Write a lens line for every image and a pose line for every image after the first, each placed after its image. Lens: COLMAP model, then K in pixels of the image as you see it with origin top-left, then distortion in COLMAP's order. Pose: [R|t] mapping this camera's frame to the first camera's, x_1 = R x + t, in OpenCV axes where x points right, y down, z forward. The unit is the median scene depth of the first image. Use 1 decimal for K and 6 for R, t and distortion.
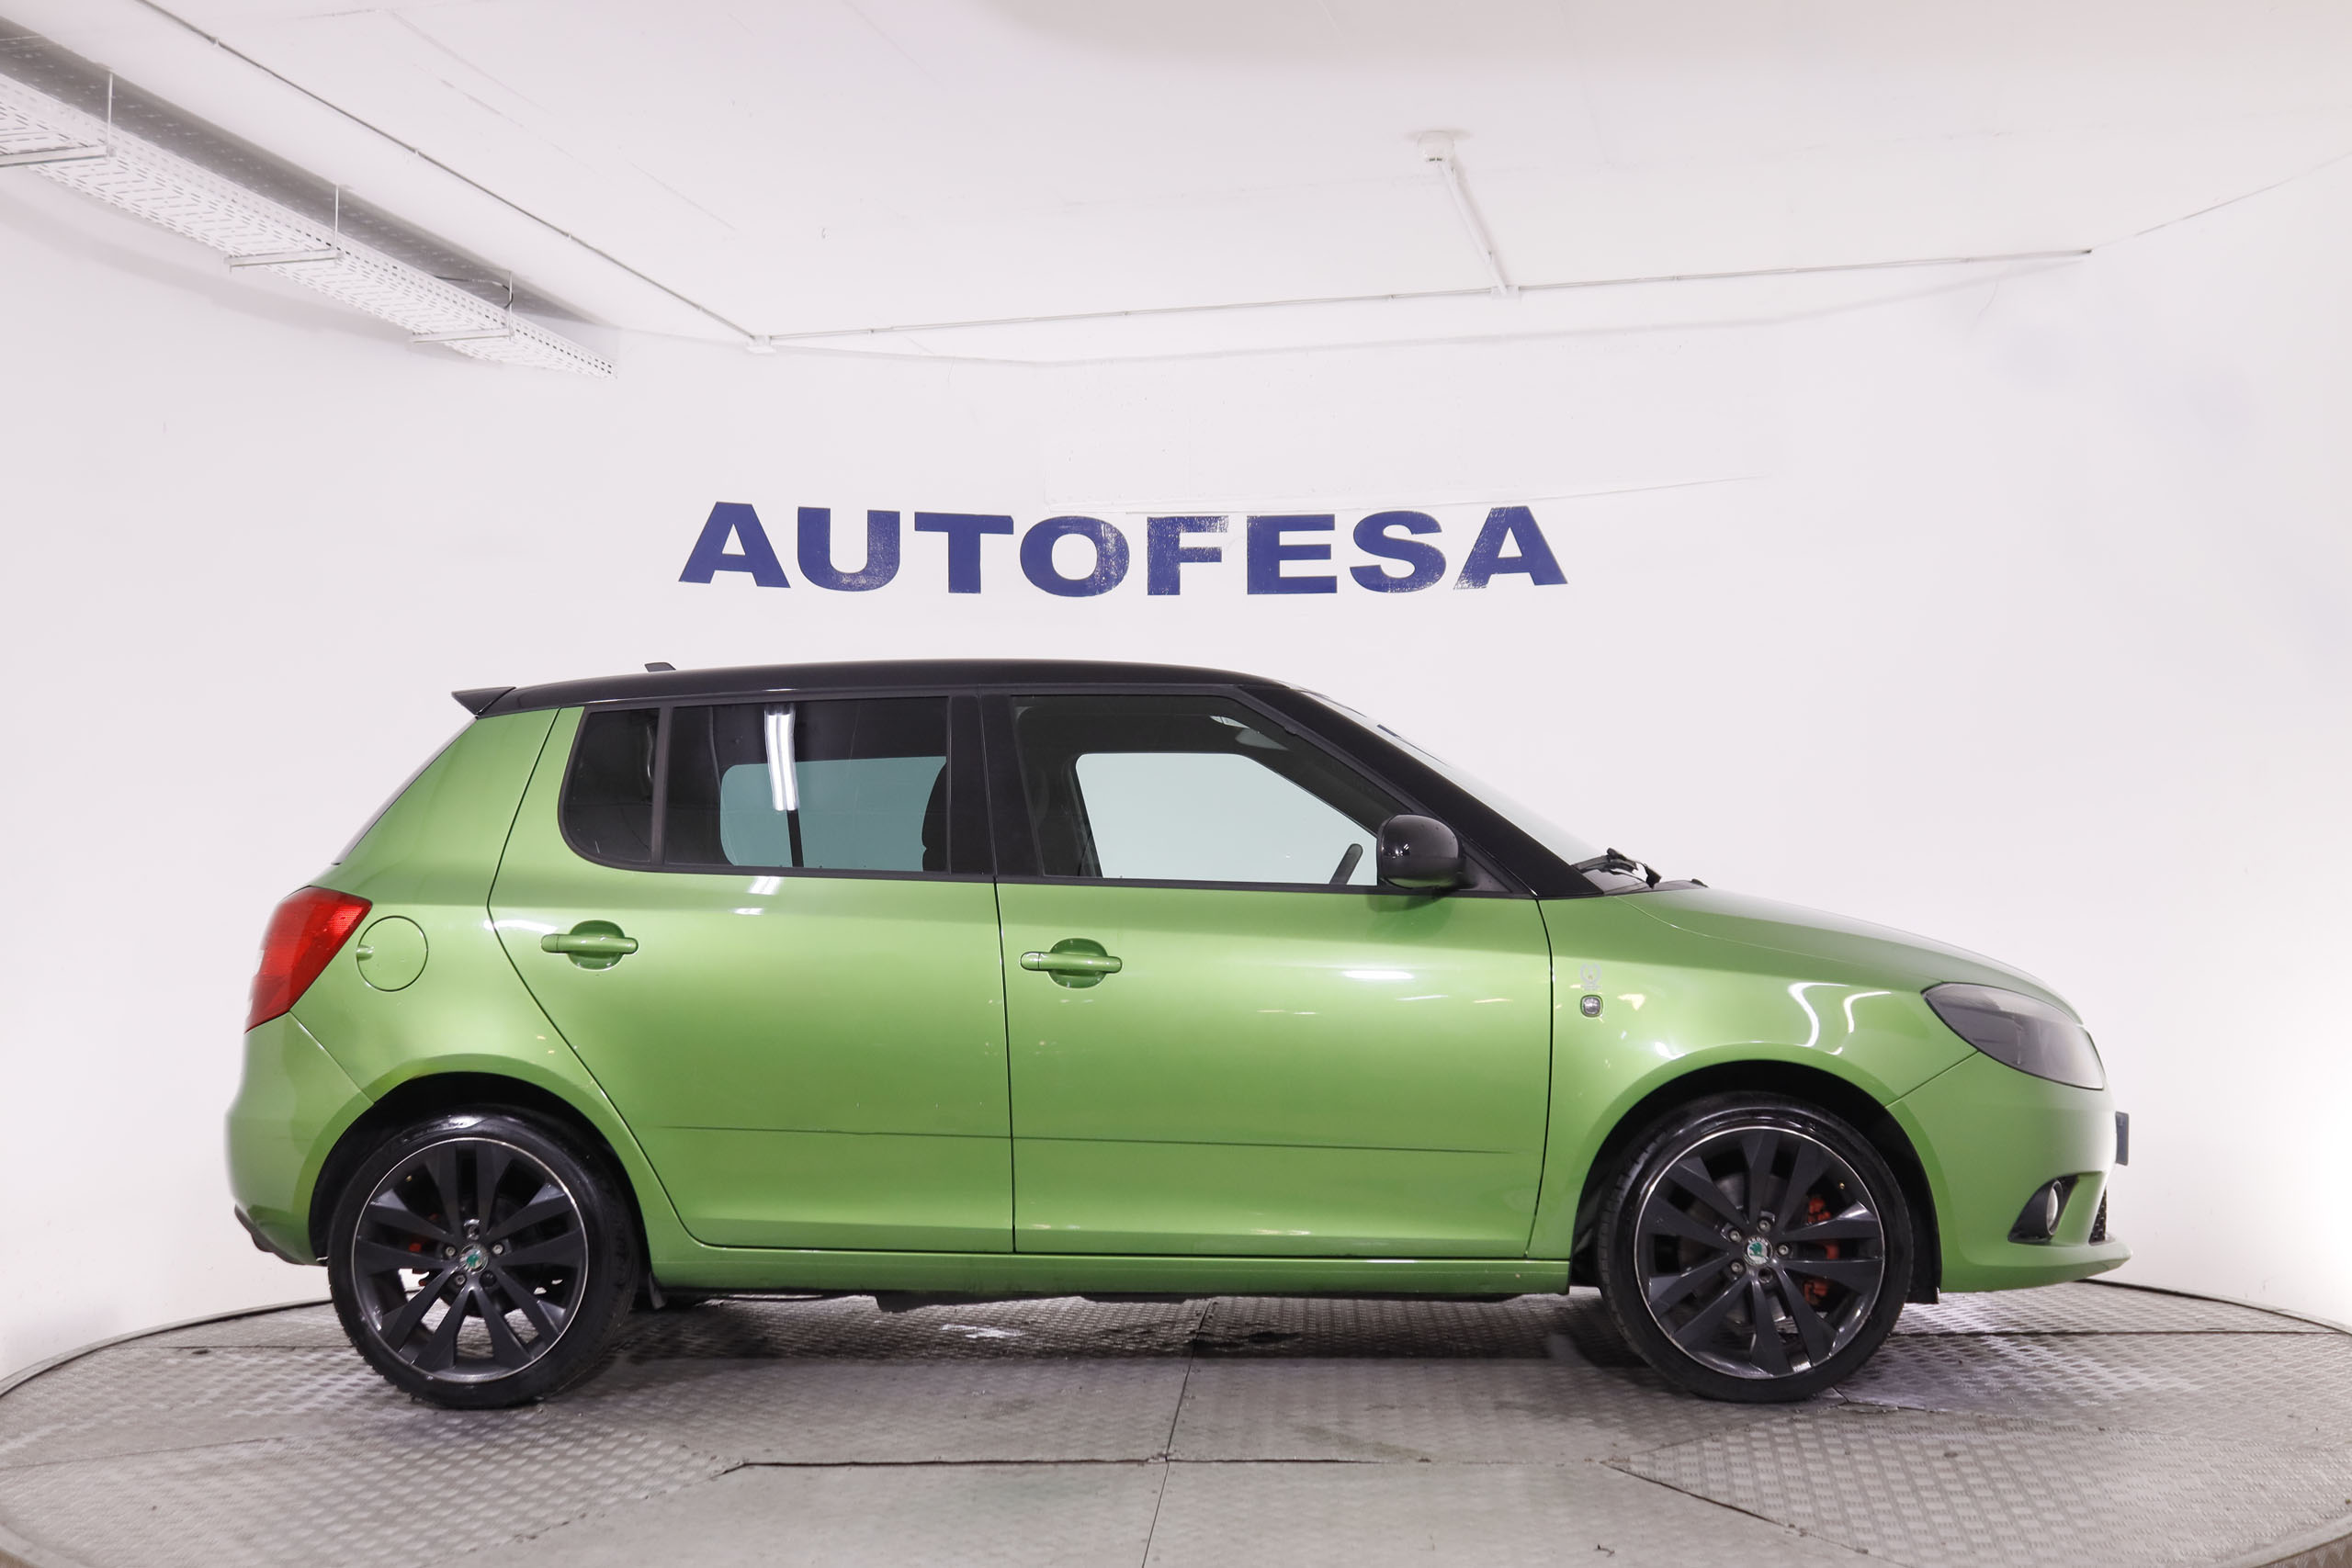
lens RADIAL K [[2715.5, 0, 1176.0], [0, 2715.5, 784.0], [0, 0, 1]] dist [-0.072665, 0.072397]
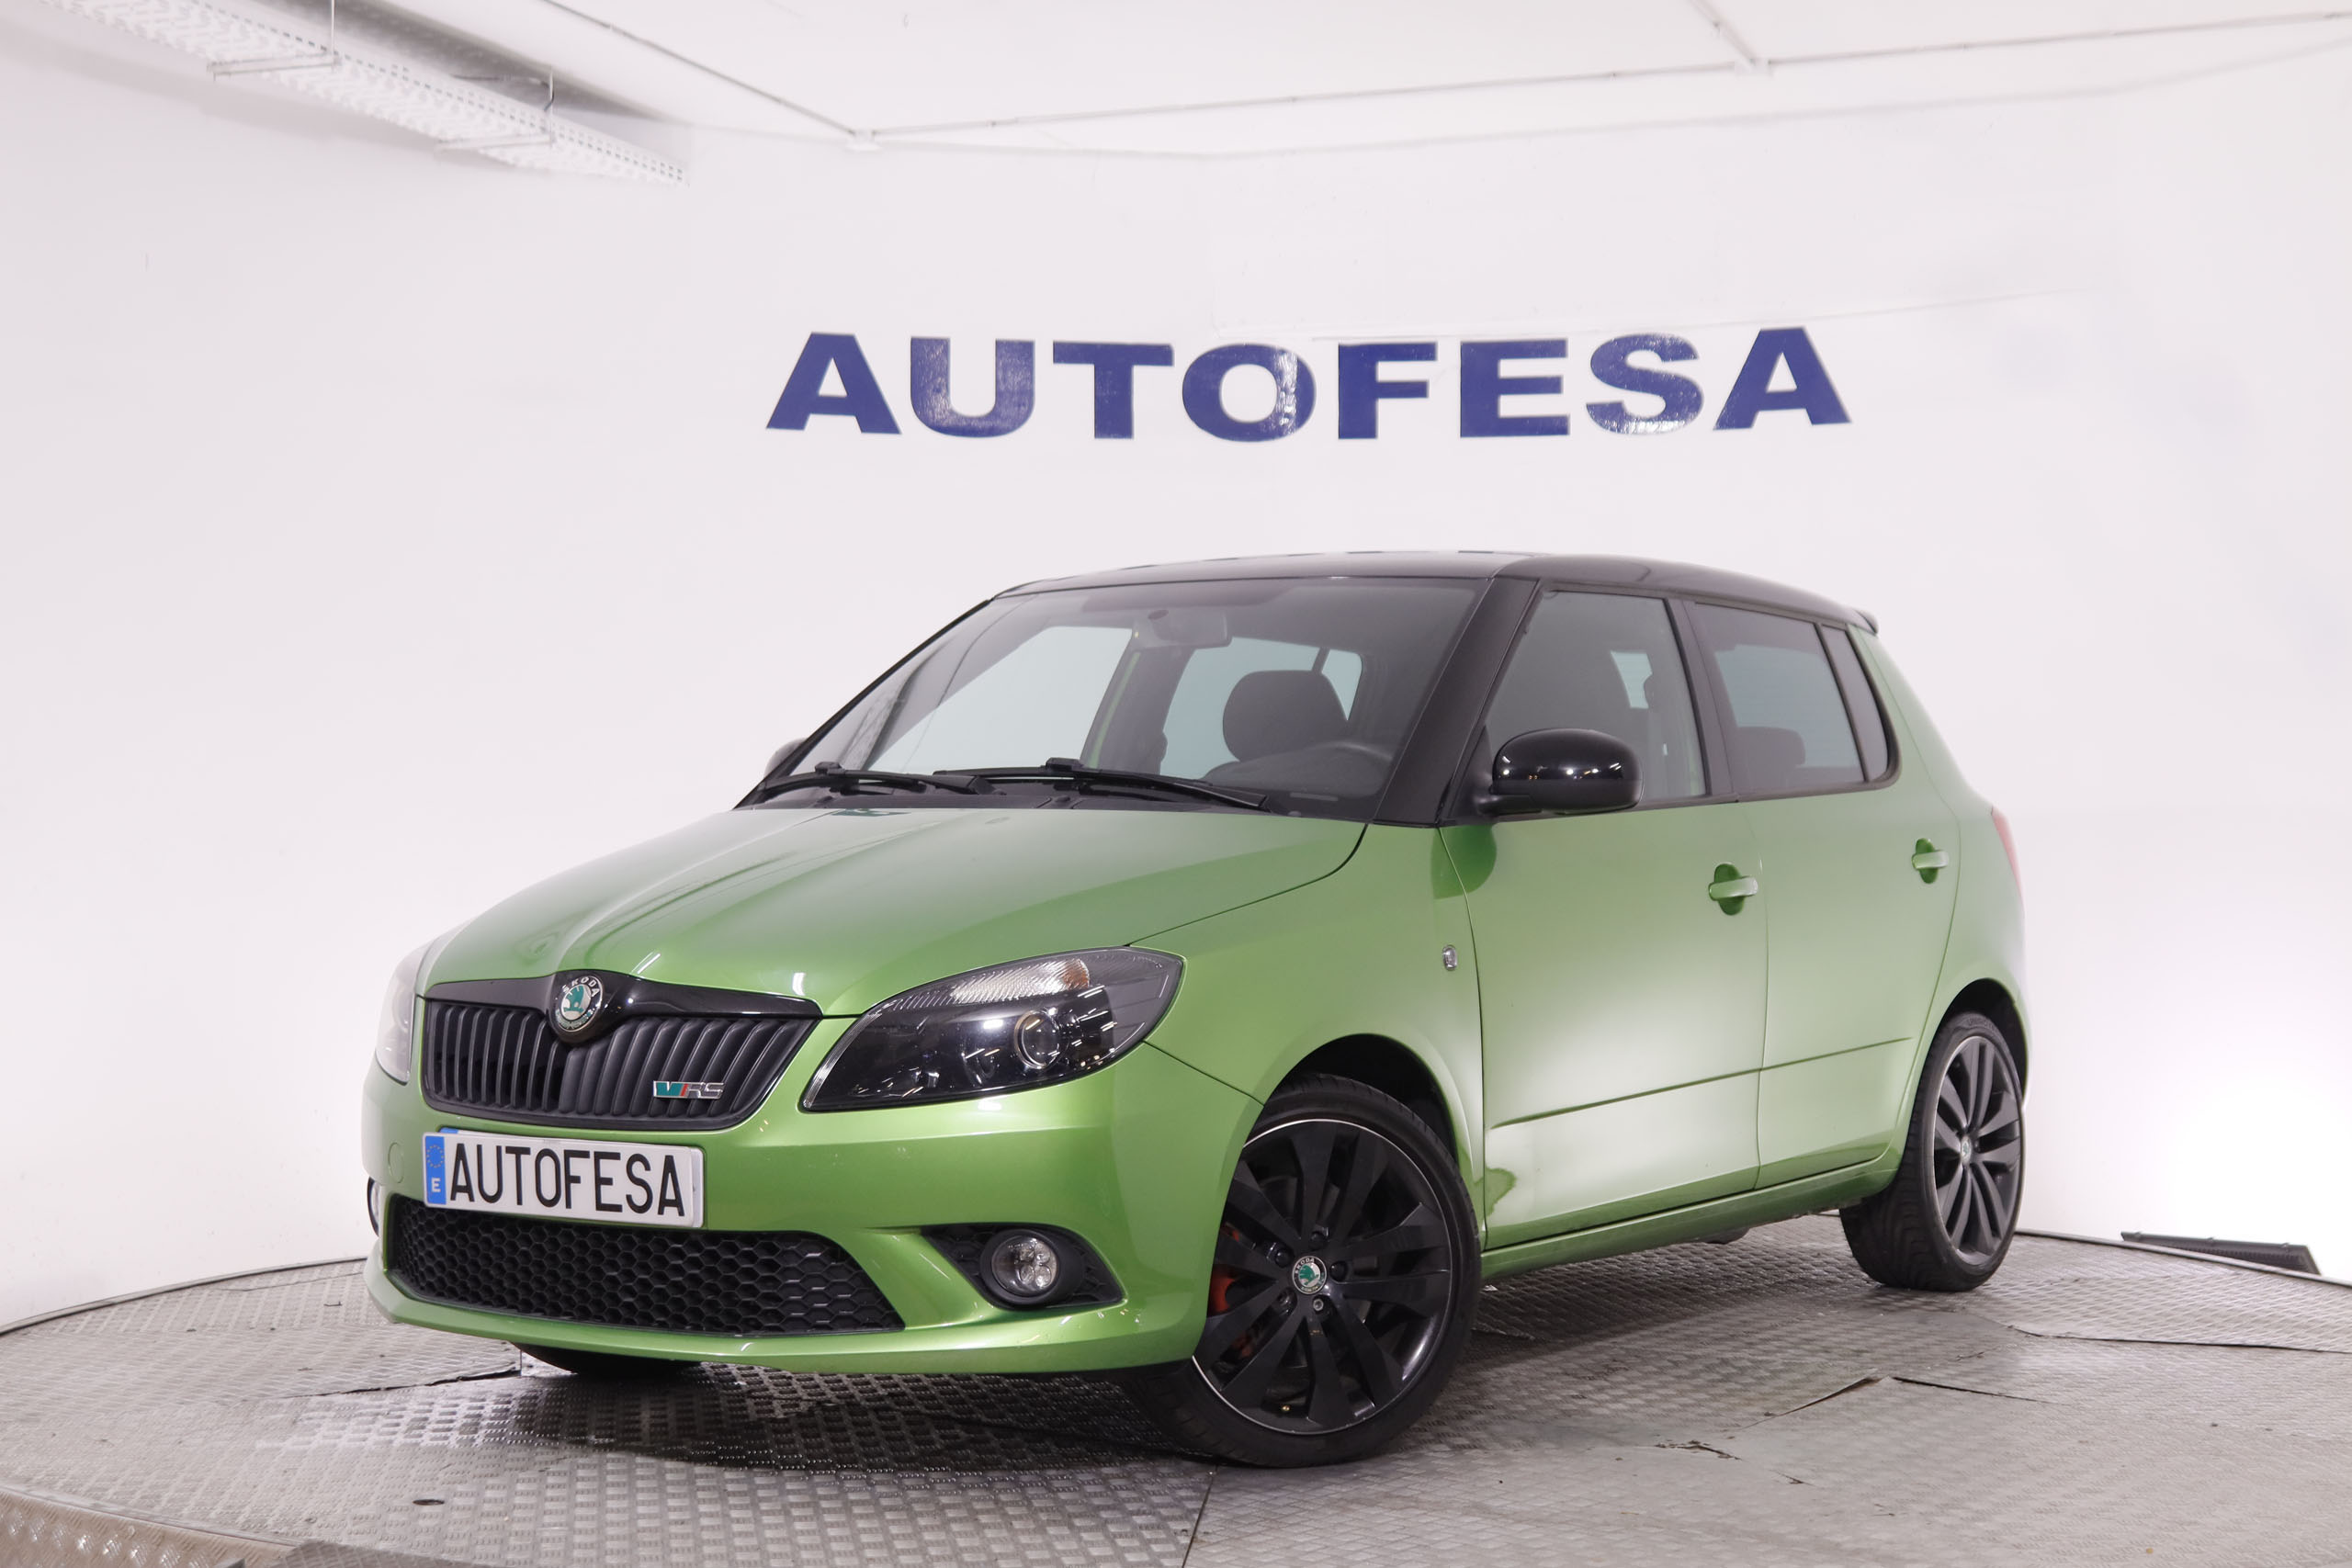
lens RADIAL K [[3667.3, 0, 1176.0], [0, 3667.3, 784.0], [0, 0, 1]] dist [-0.005306, 0.100117]
pose [[0.993249, 0.004337, -0.115922, 0.075633], [-0.000130, 0.999342, 0.036276, -0.006469], [0.116003, -0.036016, 0.992596, -0.115269]]
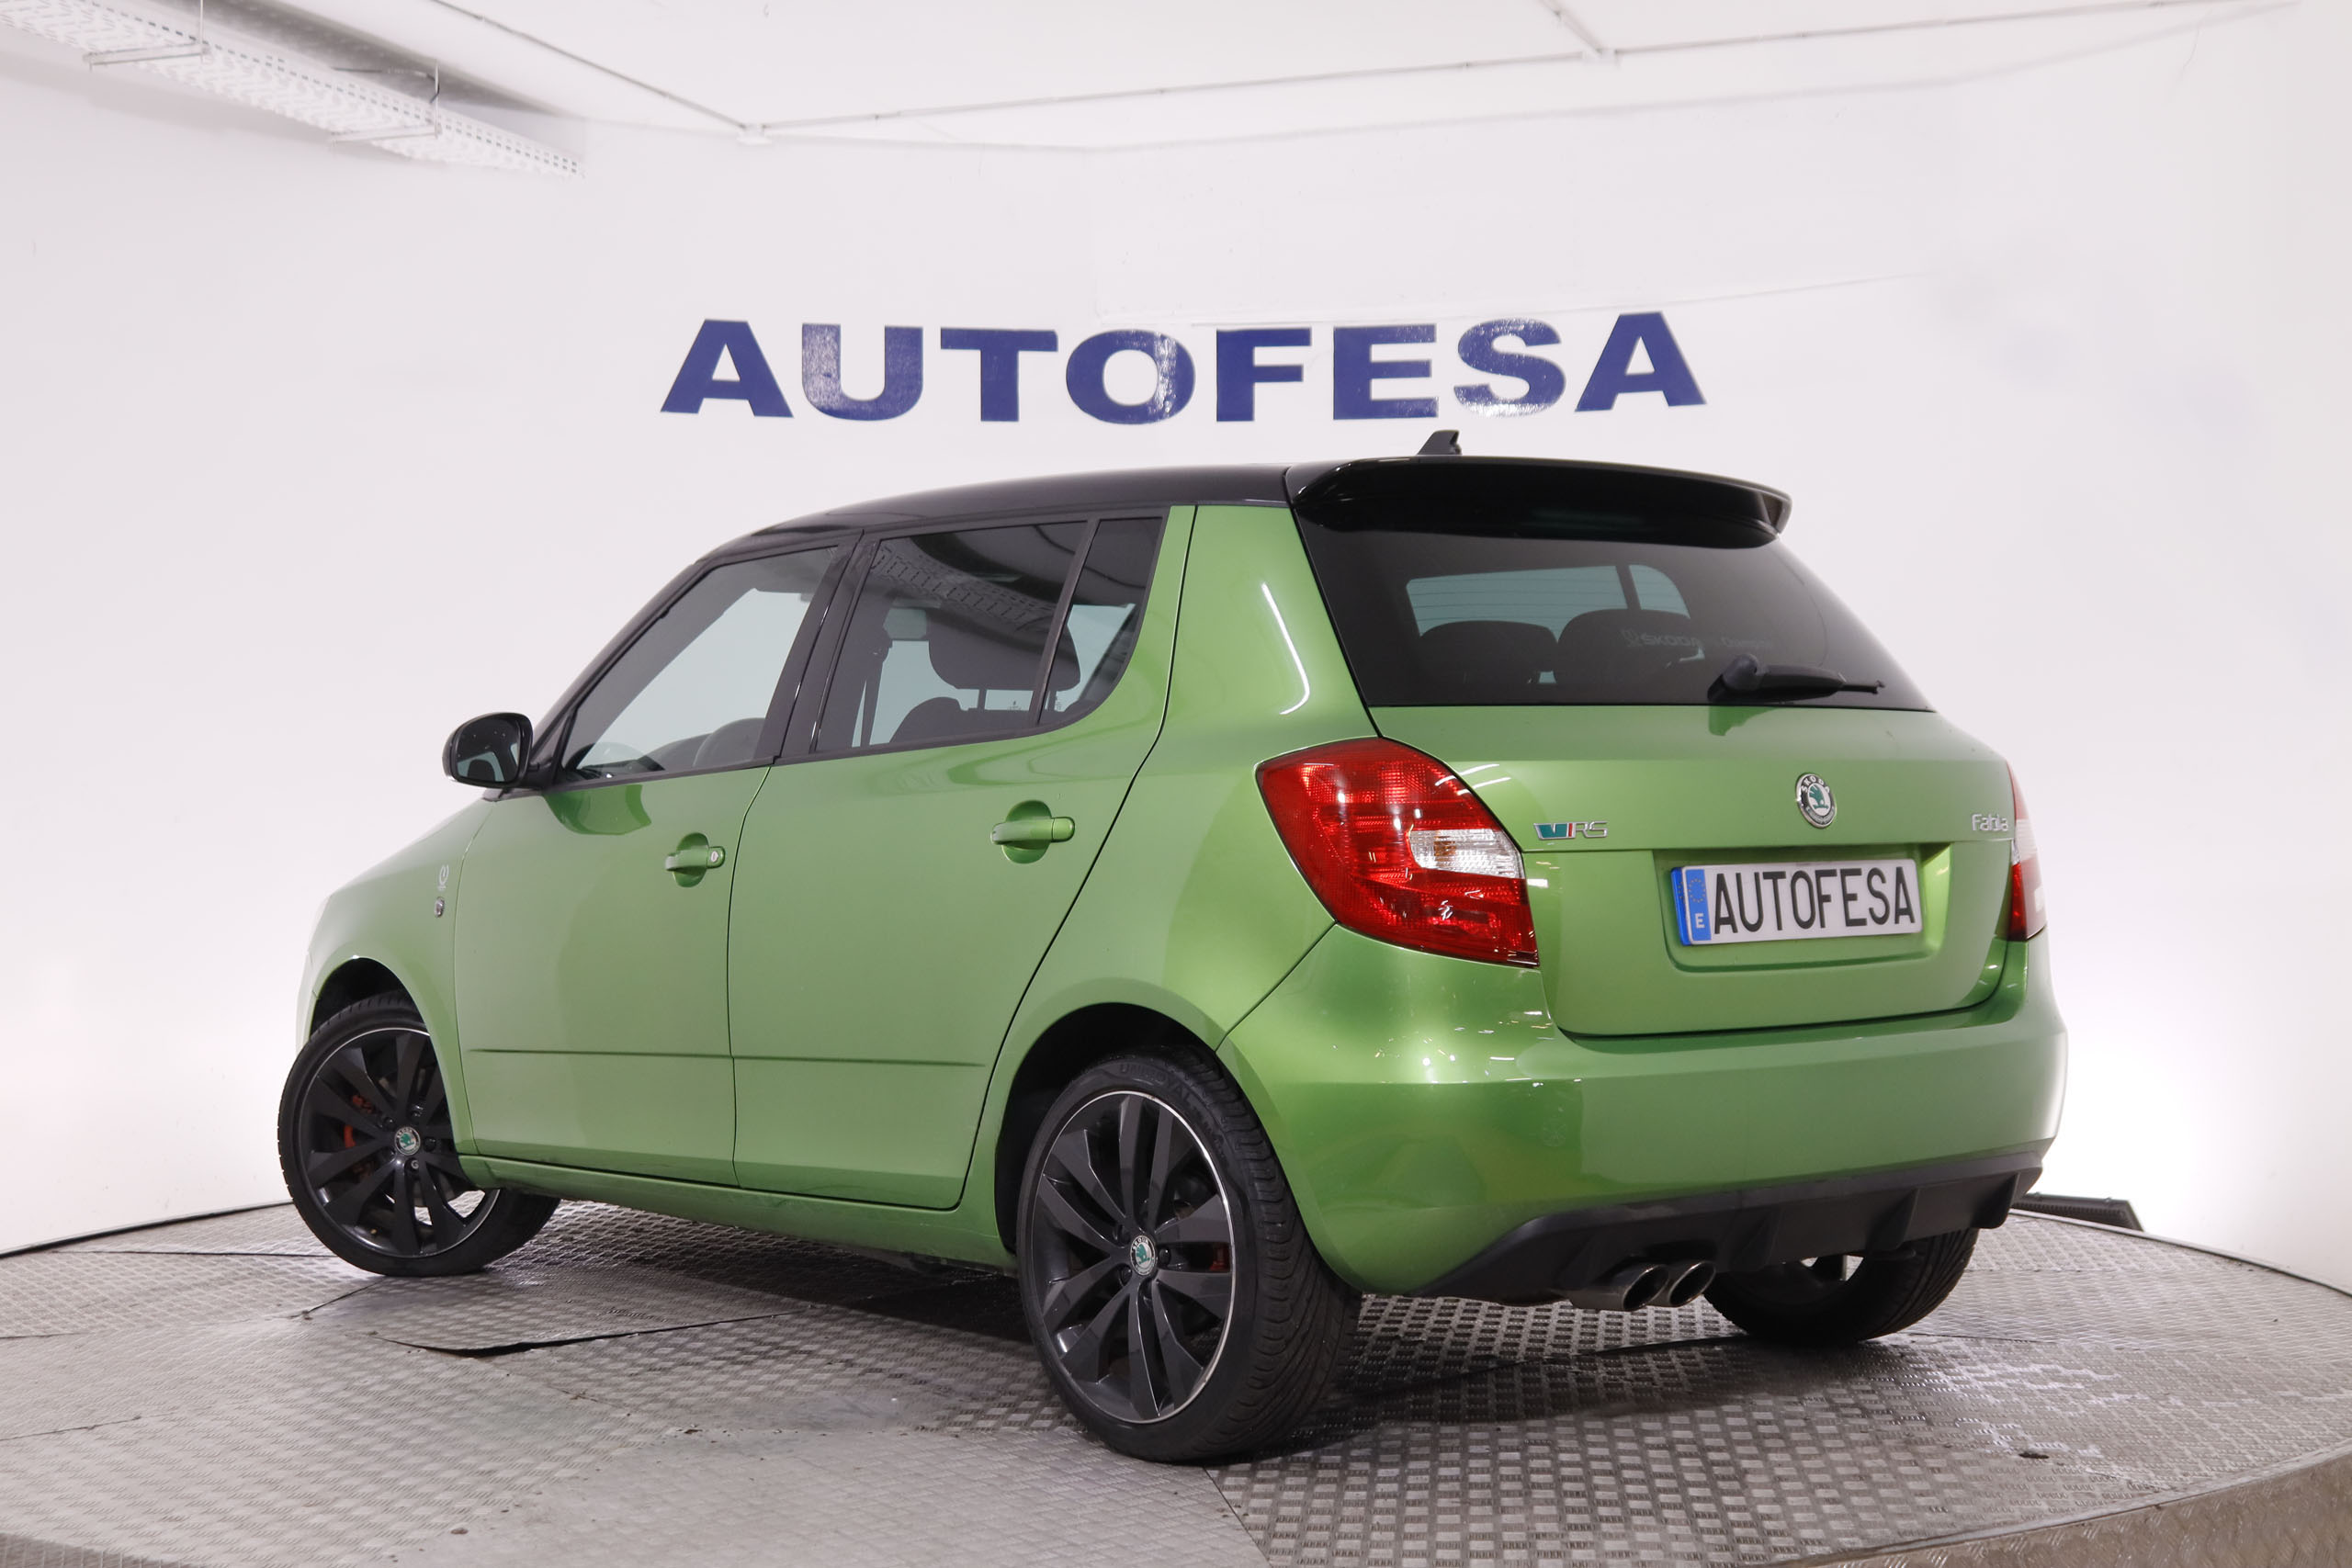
lens RADIAL K [[3339.0, 0, 1176.0], [0, 3339.0, 784.0], [0, 0, 1]] dist [-0.041463, 0.119311]
pose [[0.992359, 0.004163, -0.123316, 0.115339], [0.001279, 0.999030, 0.044017, -0.002658], [0.123379, -0.043838, 0.991391, -0.044901]]
